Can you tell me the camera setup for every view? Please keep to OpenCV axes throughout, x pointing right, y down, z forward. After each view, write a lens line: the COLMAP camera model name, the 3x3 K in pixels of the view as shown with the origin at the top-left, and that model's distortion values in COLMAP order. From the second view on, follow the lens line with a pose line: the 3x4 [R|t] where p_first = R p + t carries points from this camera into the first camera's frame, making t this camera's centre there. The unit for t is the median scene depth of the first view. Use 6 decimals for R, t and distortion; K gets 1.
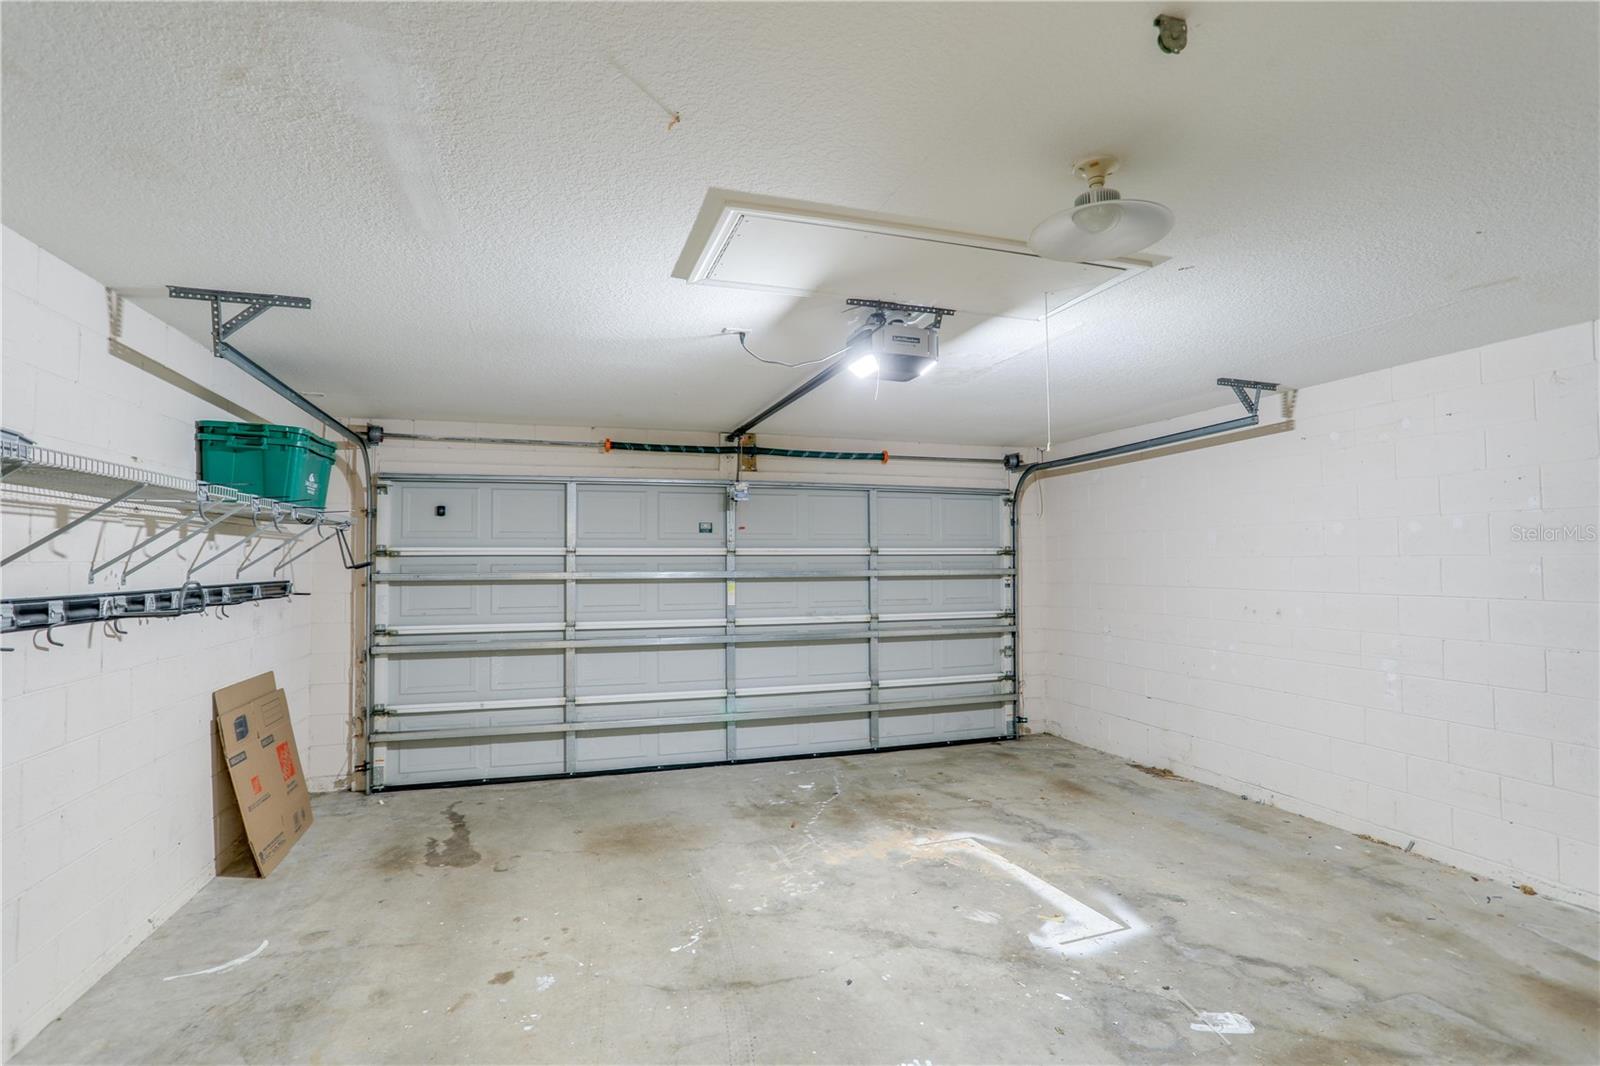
lens RADIAL K [[773.4, 0, 800.0], [0, 773.4, 533.0], [0, 0, 1]] dist [-0.054878, 0.026195]
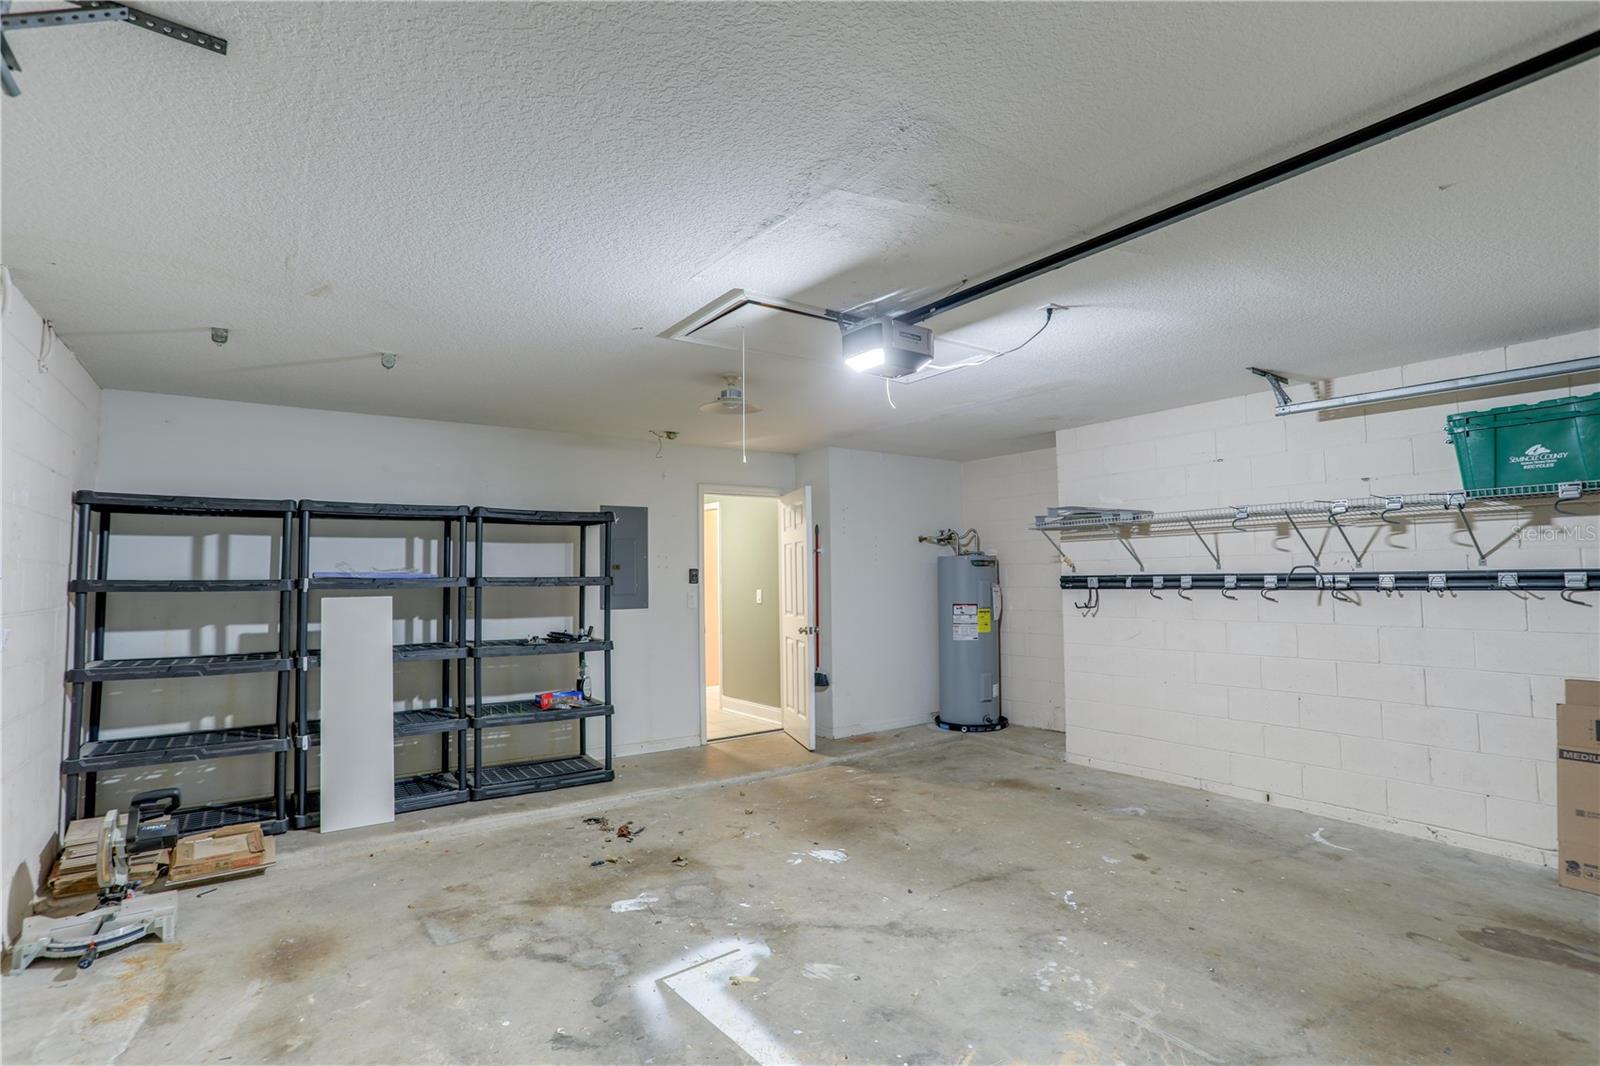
lens RADIAL K [[773.4, 0, 800.0], [0, 773.4, 533.0], [0, 0, 1]] dist [-0.054878, 0.026195]
pose [[-0.951983, 0.000195, -0.306151, 0.562985], [0.029887, 0.995283, -0.092300, 0.102046], [0.304689, -0.097018, -0.947498, 1.984652]]
